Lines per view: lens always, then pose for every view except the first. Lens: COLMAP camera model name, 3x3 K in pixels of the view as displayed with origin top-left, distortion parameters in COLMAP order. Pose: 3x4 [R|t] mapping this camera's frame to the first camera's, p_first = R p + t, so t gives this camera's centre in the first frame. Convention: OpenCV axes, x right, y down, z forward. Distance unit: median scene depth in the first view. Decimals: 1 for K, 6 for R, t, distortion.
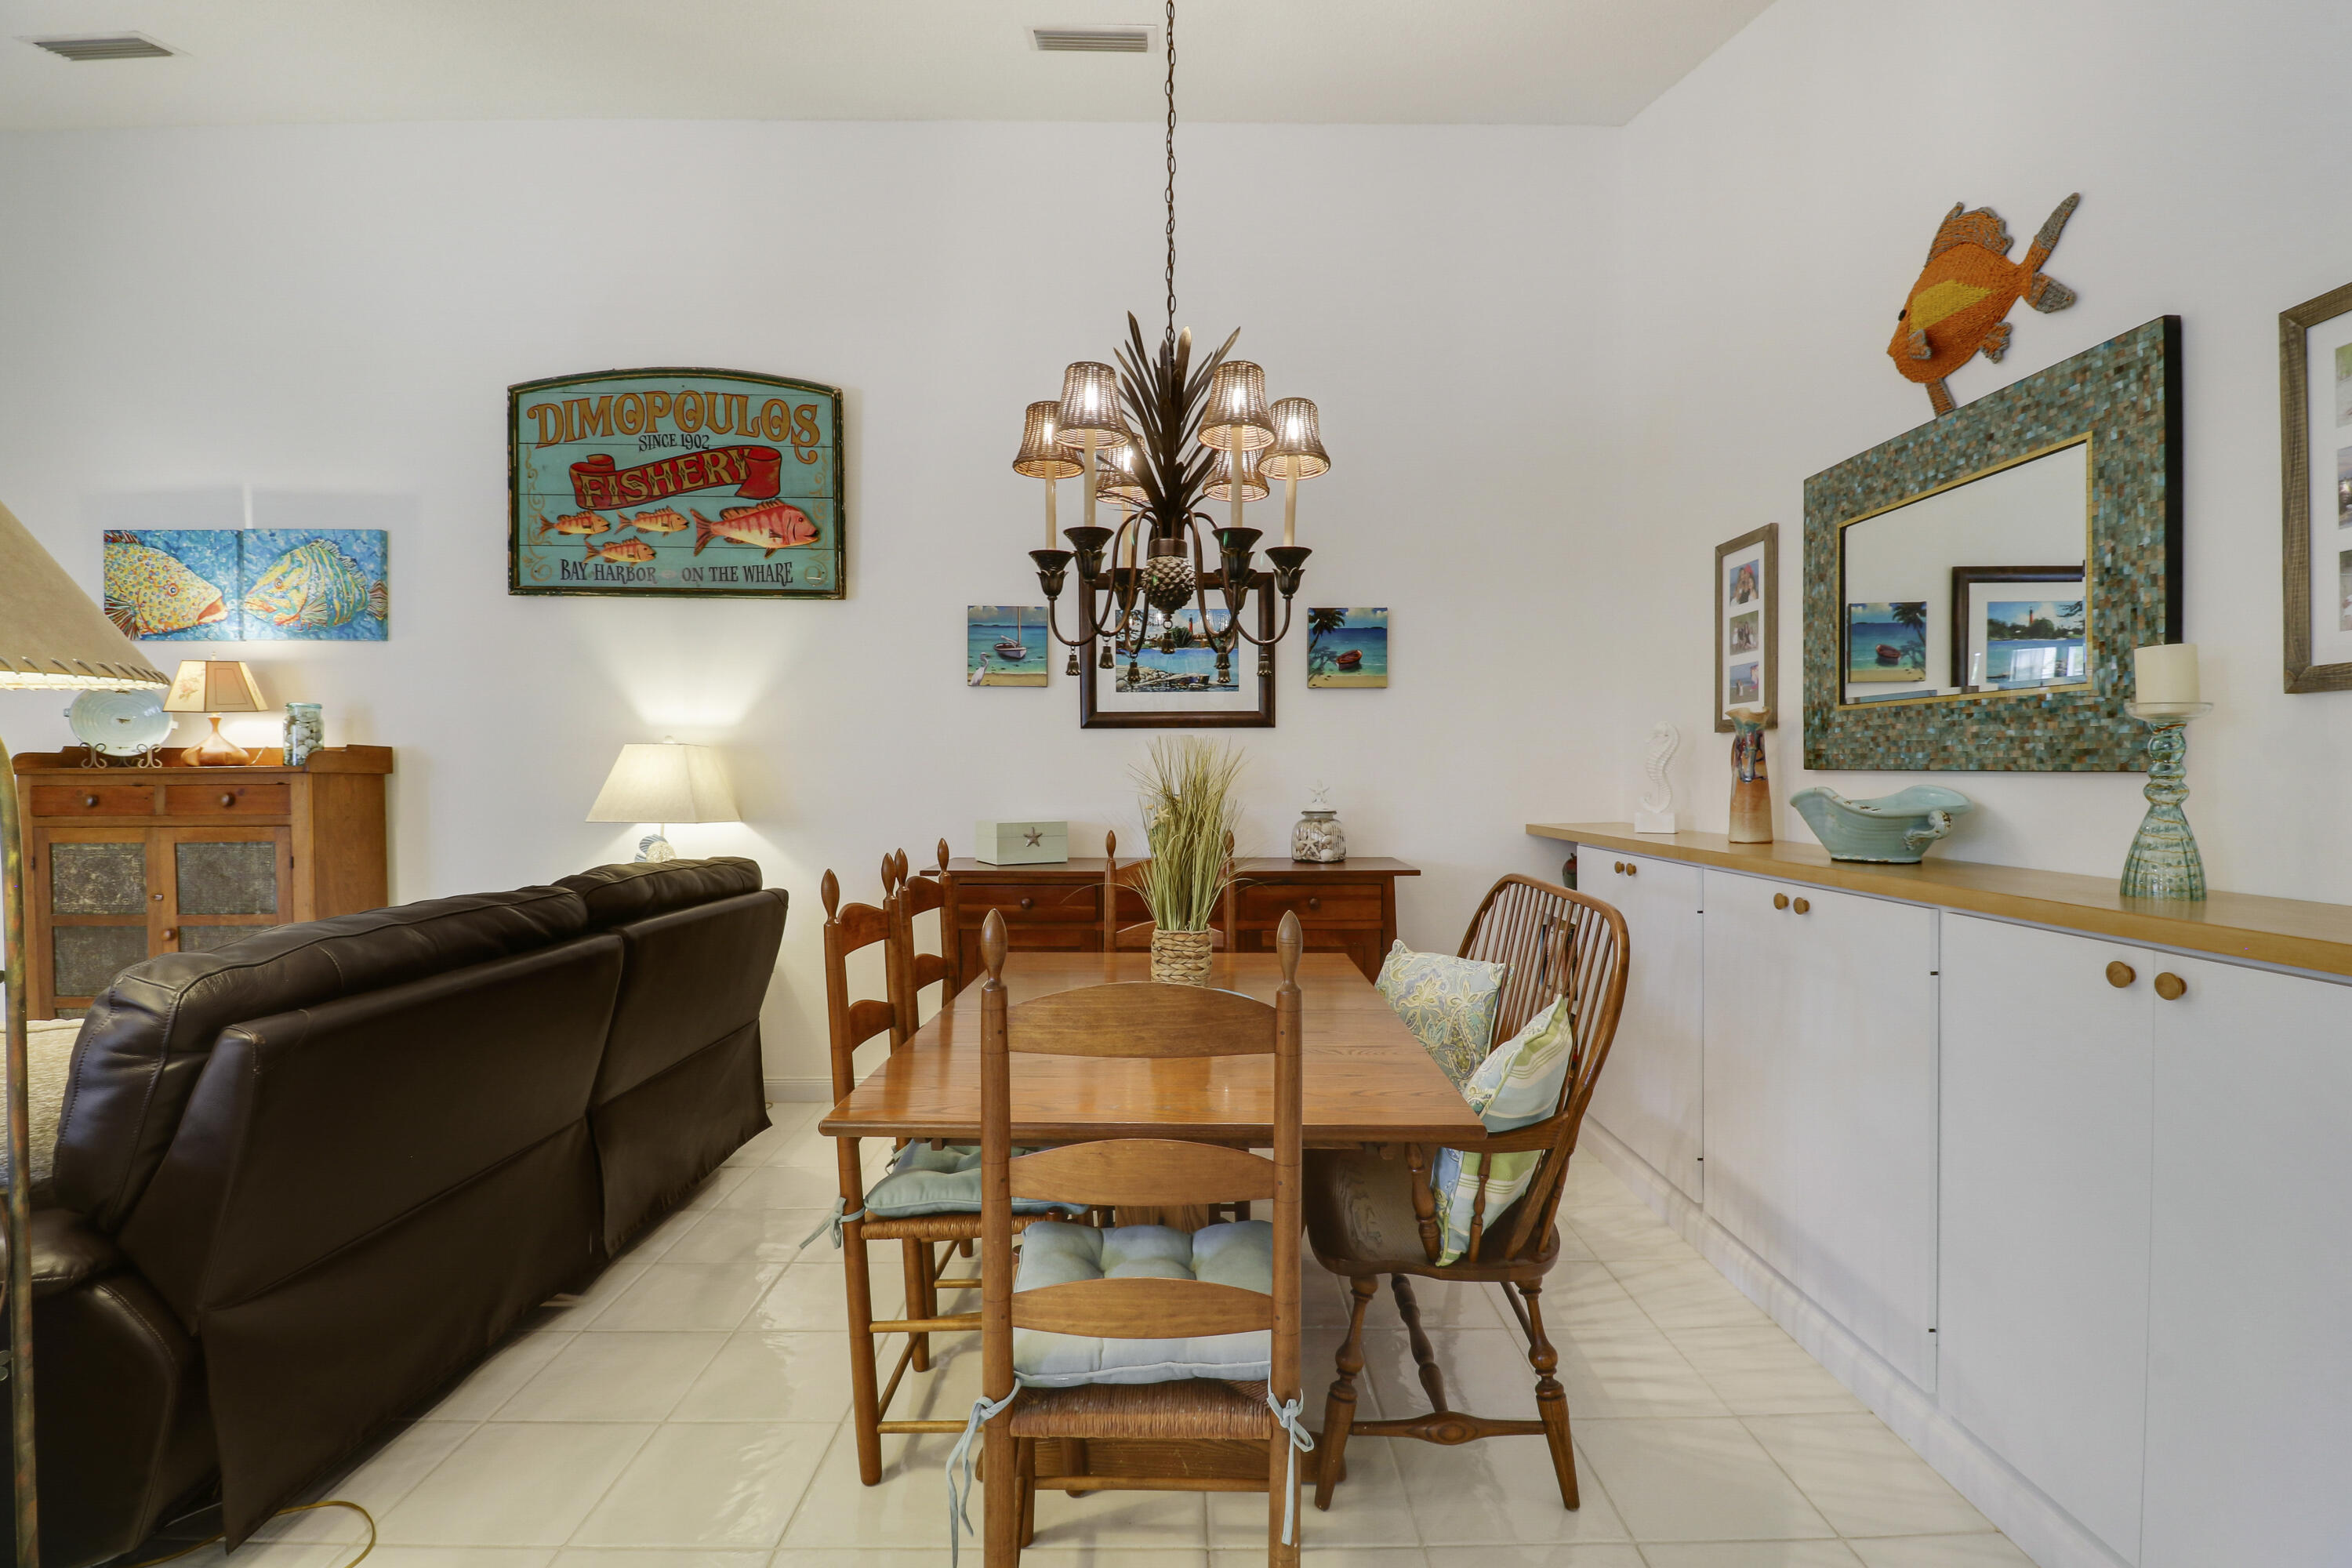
lens RADIAL K [[1112.7, 0, 1254.3], [0, 1112.7, 798.8], [0, 0, 1]] dist [0.005099, -0.015165]
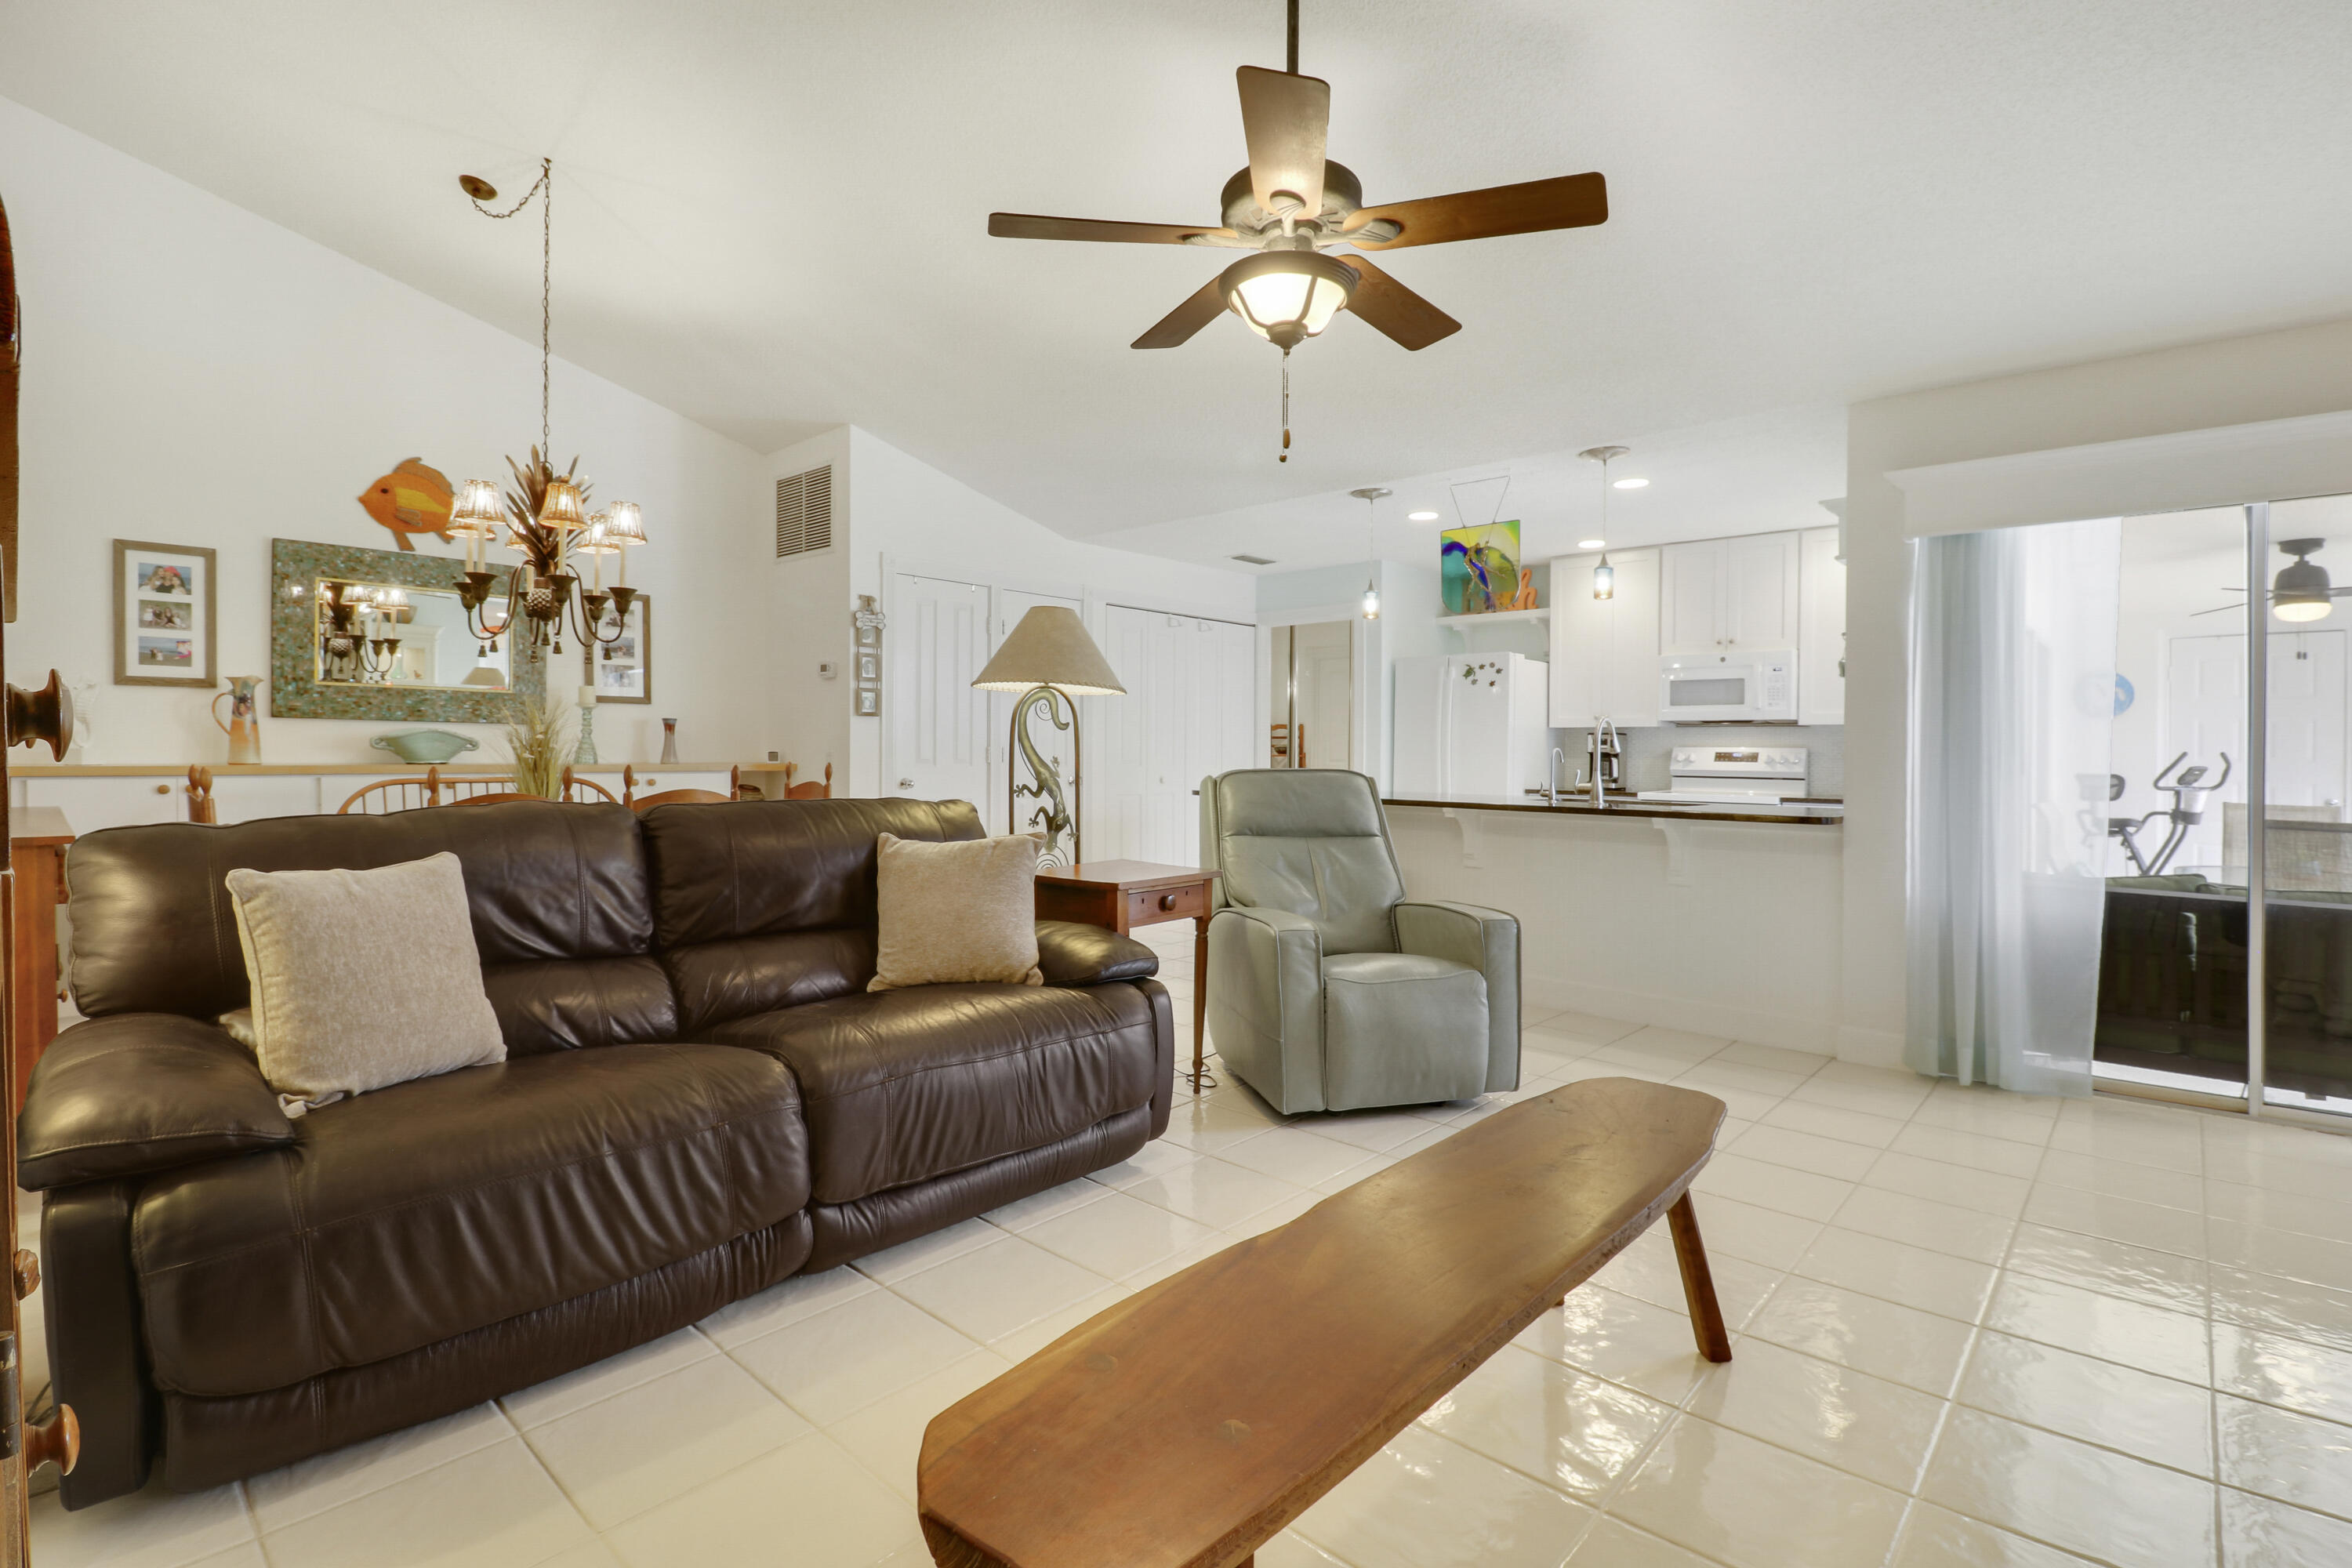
lens RADIAL K [[1119.2, 0, 1214.1], [0, 1119.2, 755.1], [0, 0, 1]] dist [0.004418, 0.000378]
pose [[-0.719614, -0.004774, 0.694358, -1.189027], [0.006640, 0.999883, 0.013756, 0.010404], [-0.694343, 0.014510, -0.719498, 0.923833]]
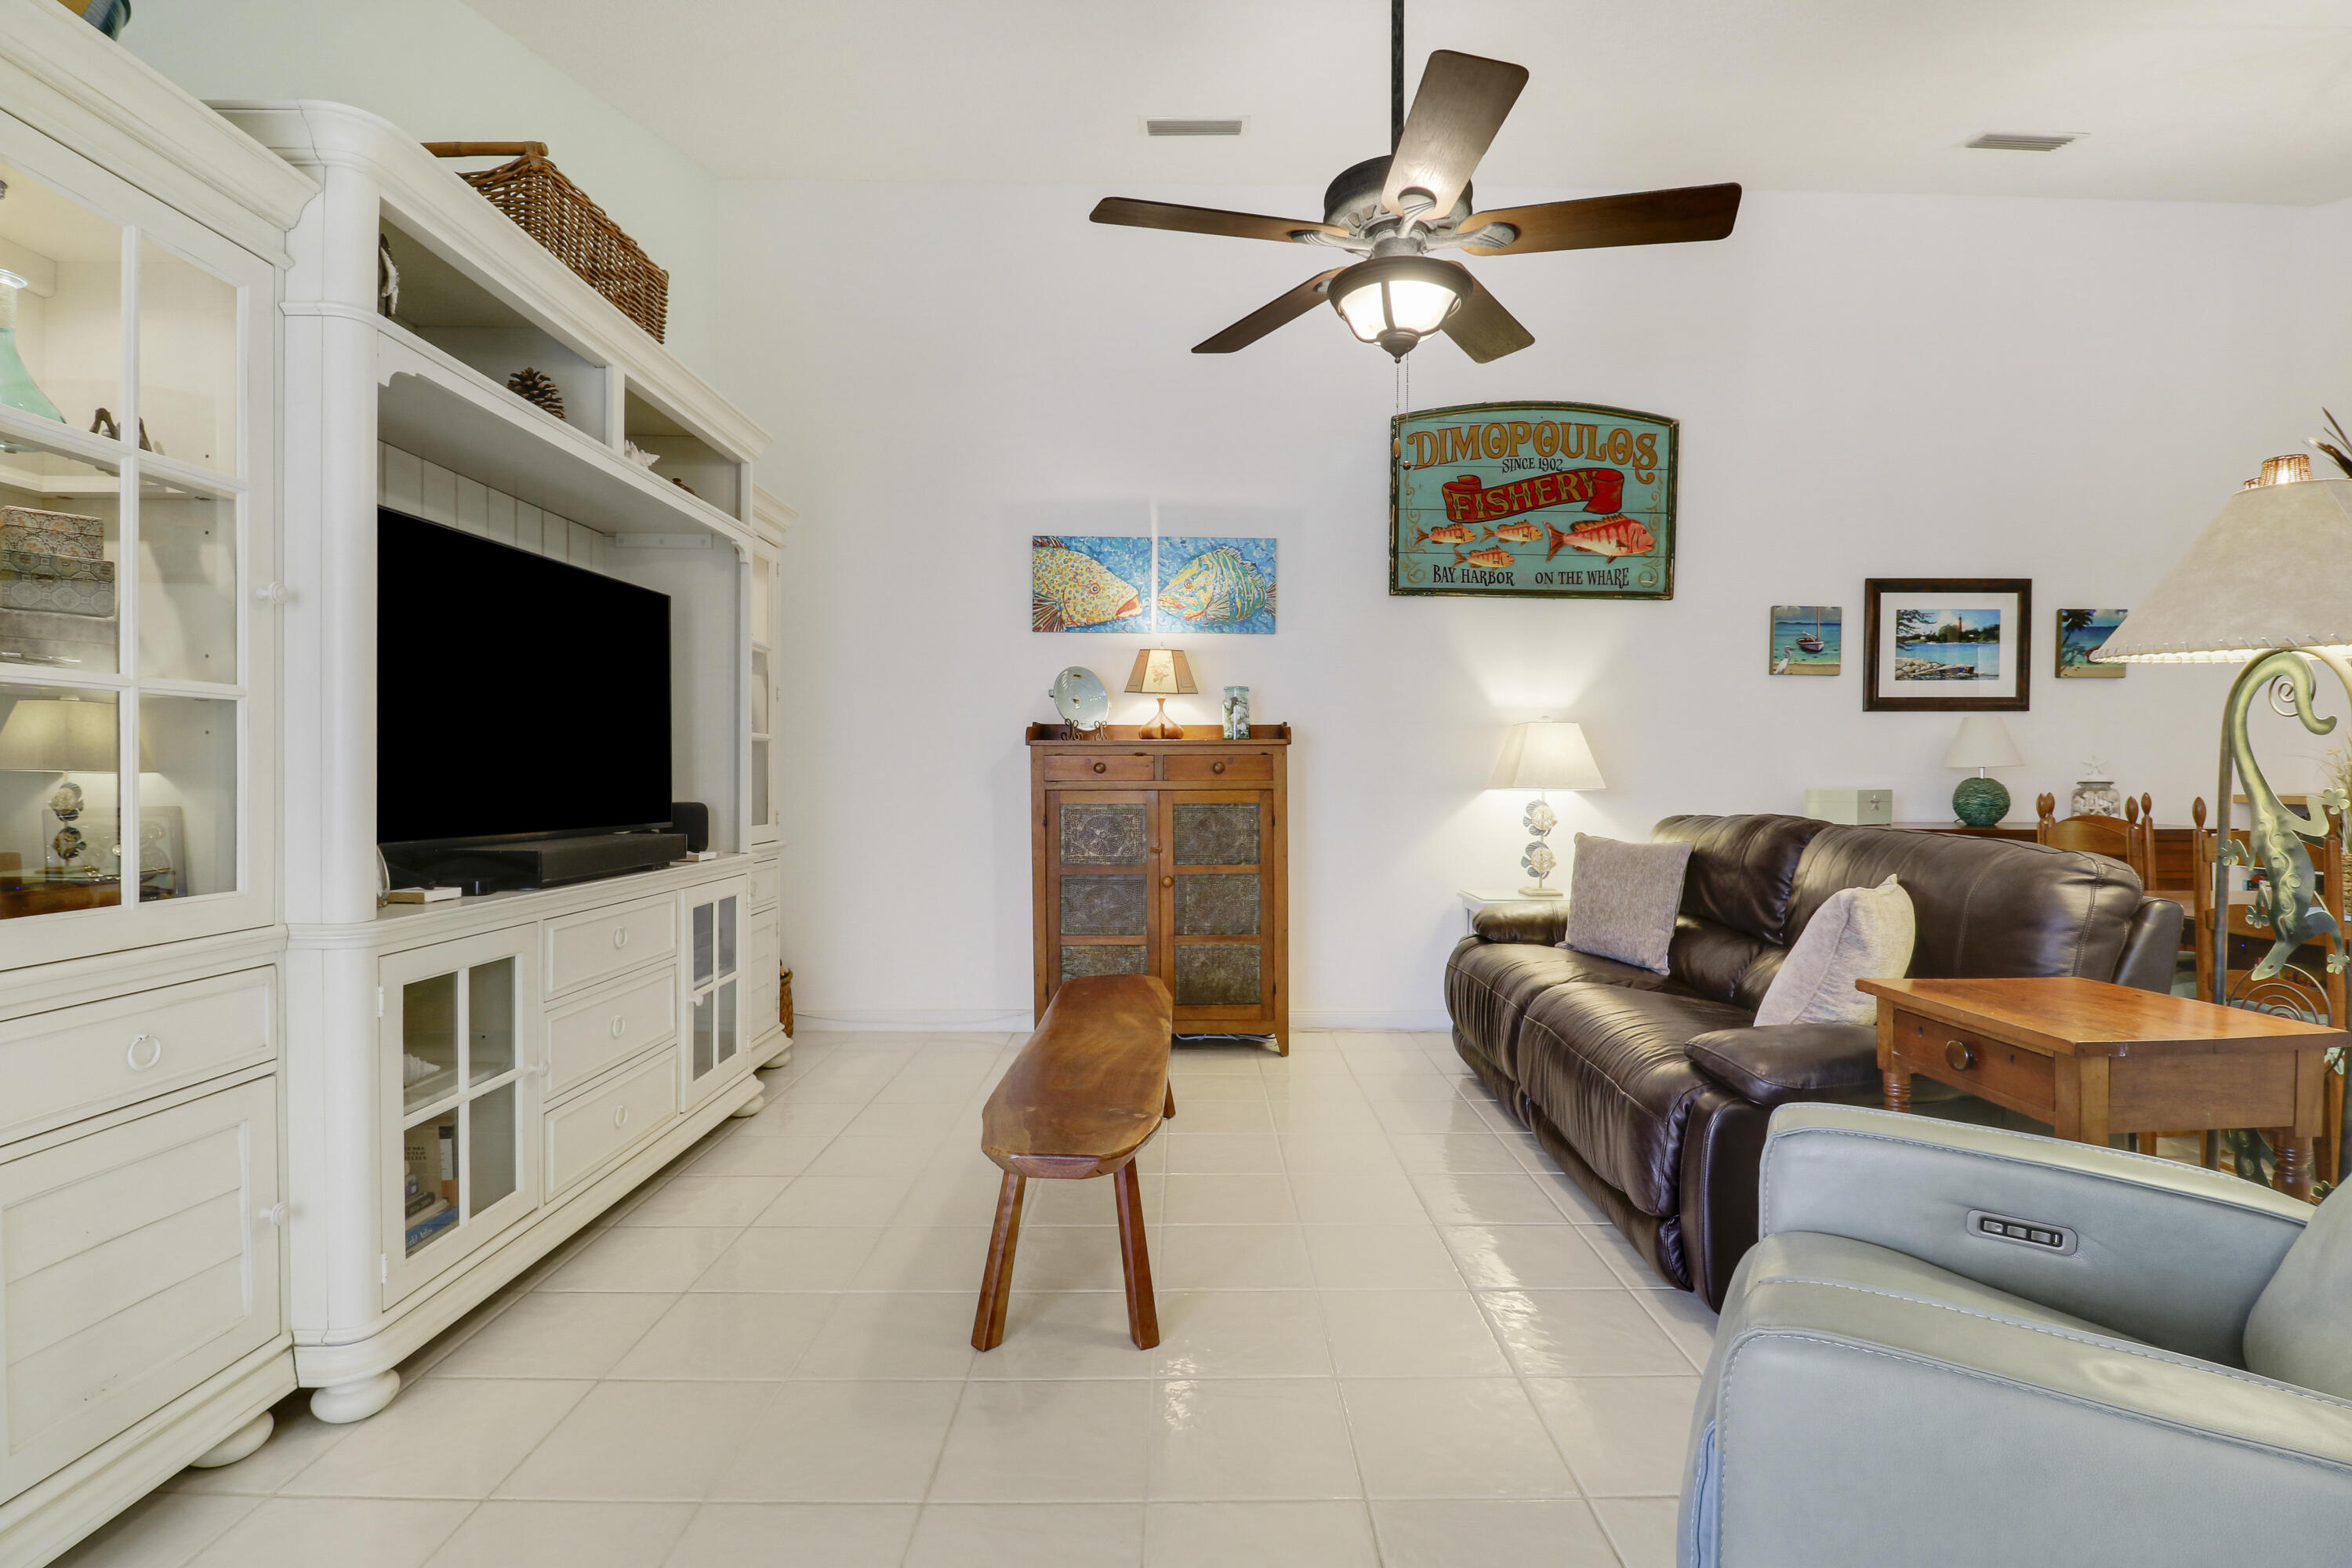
lens RADIAL K [[1124.1, 0, 1182.0], [0, 1124.1, 794.1], [0, 0, 1]] dist [0.004687, -0.016149]
pose [[0.999965, 0.003719, -0.007433, -0.879863], [-0.003732, 0.999991, -0.001766, 0.028745], [0.007426, 0.001794, 0.999971, -0.184100]]
